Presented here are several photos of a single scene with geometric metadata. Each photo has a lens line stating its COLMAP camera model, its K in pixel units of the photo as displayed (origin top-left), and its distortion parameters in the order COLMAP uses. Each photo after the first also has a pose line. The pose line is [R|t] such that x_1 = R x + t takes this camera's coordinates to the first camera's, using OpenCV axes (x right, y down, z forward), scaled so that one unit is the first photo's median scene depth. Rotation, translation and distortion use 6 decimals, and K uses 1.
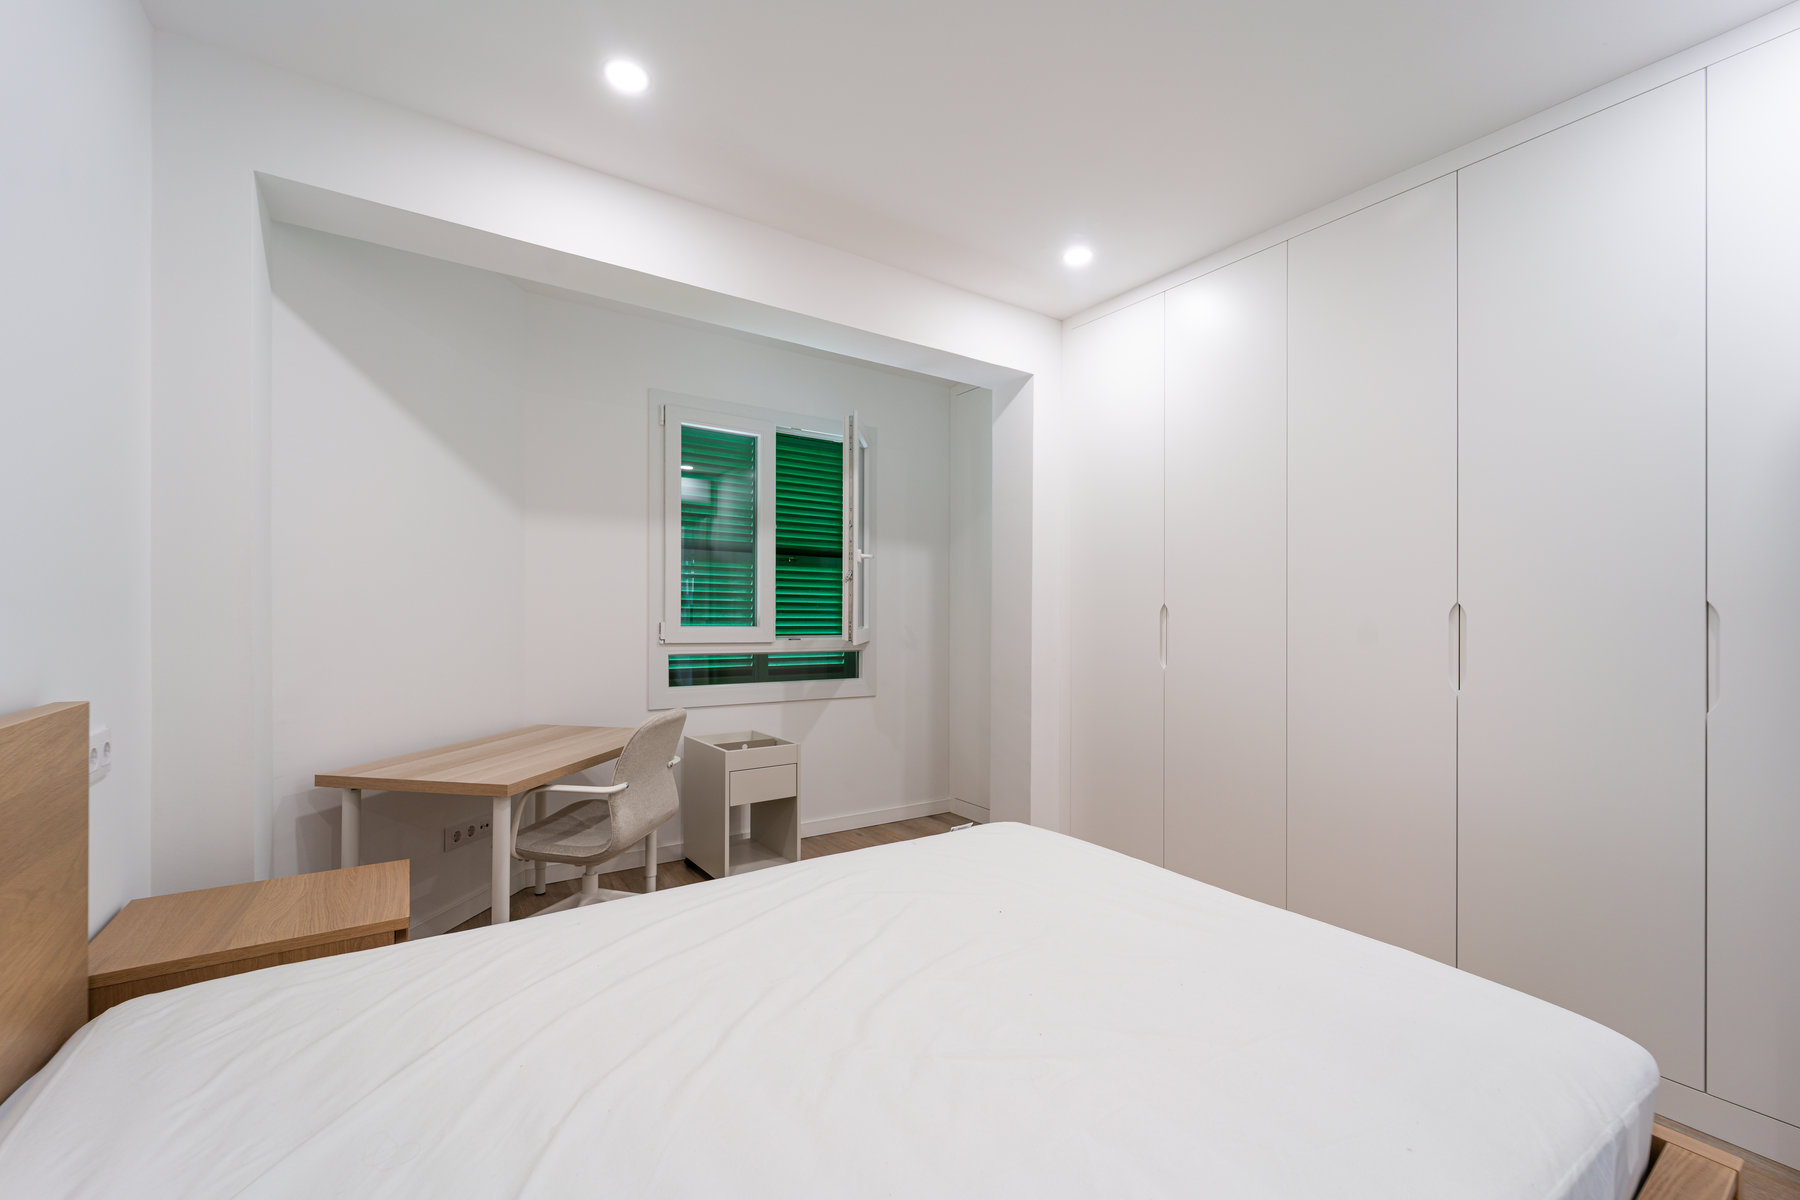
lens RADIAL K [[732.9, 0, 897.9], [0, 732.9, 606.9], [0, 0, 1]] dist [0.007459, -0.001767]
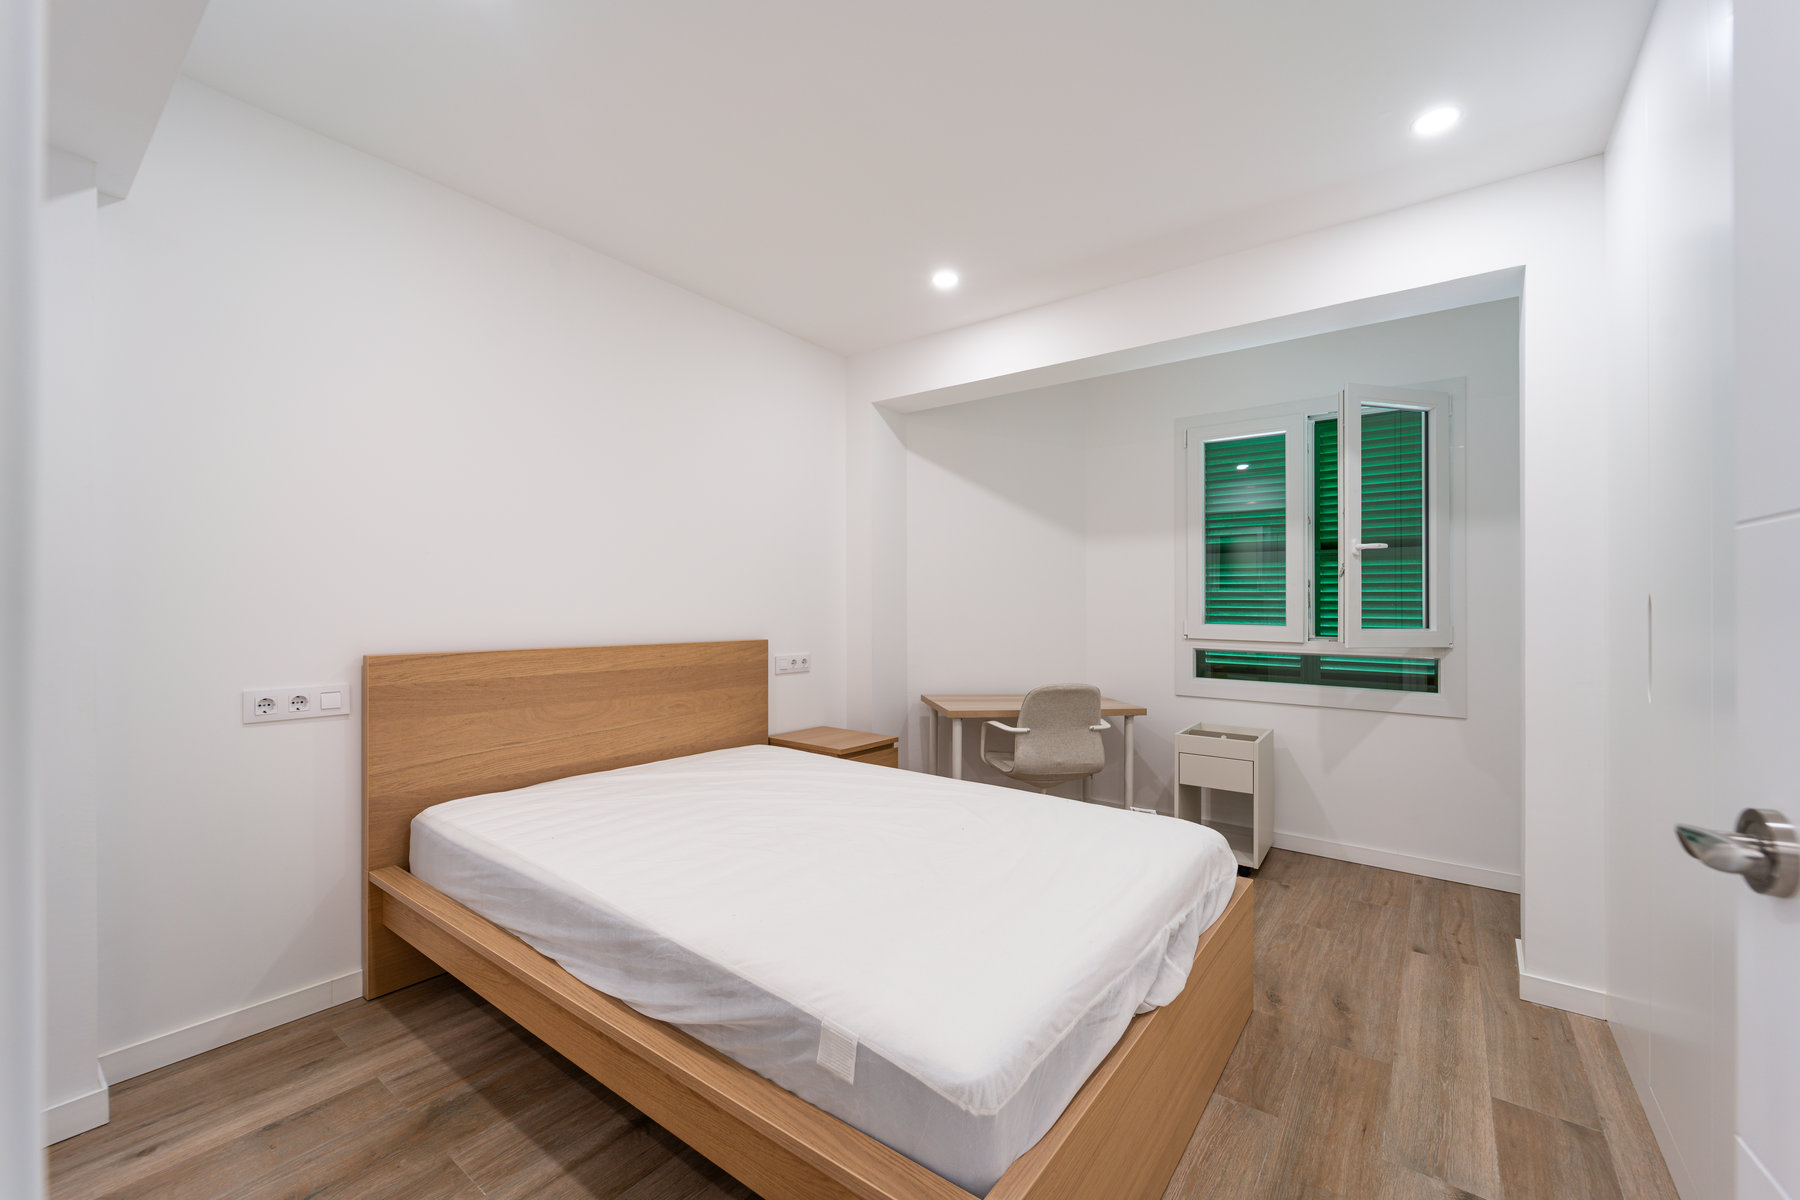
lens RADIAL K [[732.9, 0, 895.8], [0, 732.9, 599.2], [0, 0, 1]] dist [0.007459, -0.001767]
pose [[0.327185, -0.017016, -0.944807, 0.568335], [-0.000264, 0.999836, -0.018098, 0.009262], [0.944960, 0.006171, 0.327127, 0.185904]]
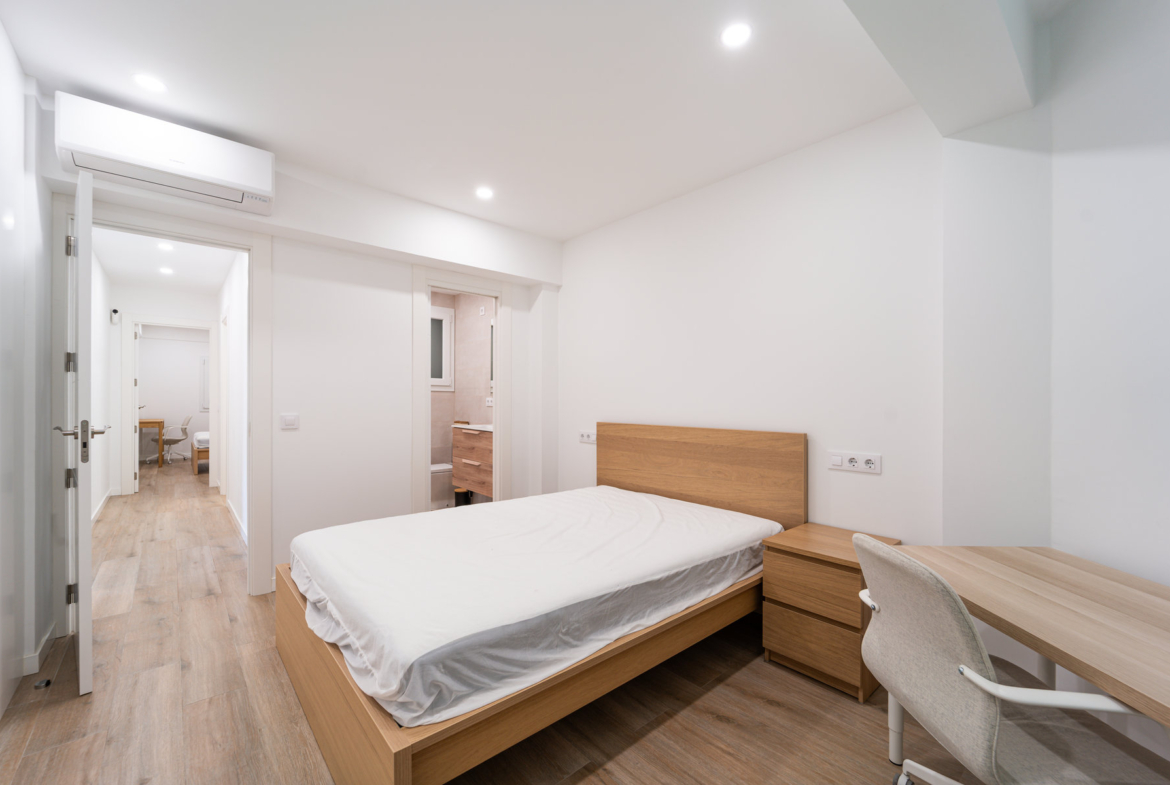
lens RADIAL K [[476.4, 0, 583.3], [0, 476.4, 399.2], [0, 0, 1]] dist [0.007459, -0.001767]
pose [[-0.992839, -0.015145, -0.118497, 0.020837], [-0.014116, 0.999855, -0.009522, 0.006103], [0.118624, -0.007781, -0.992909, 0.964896]]
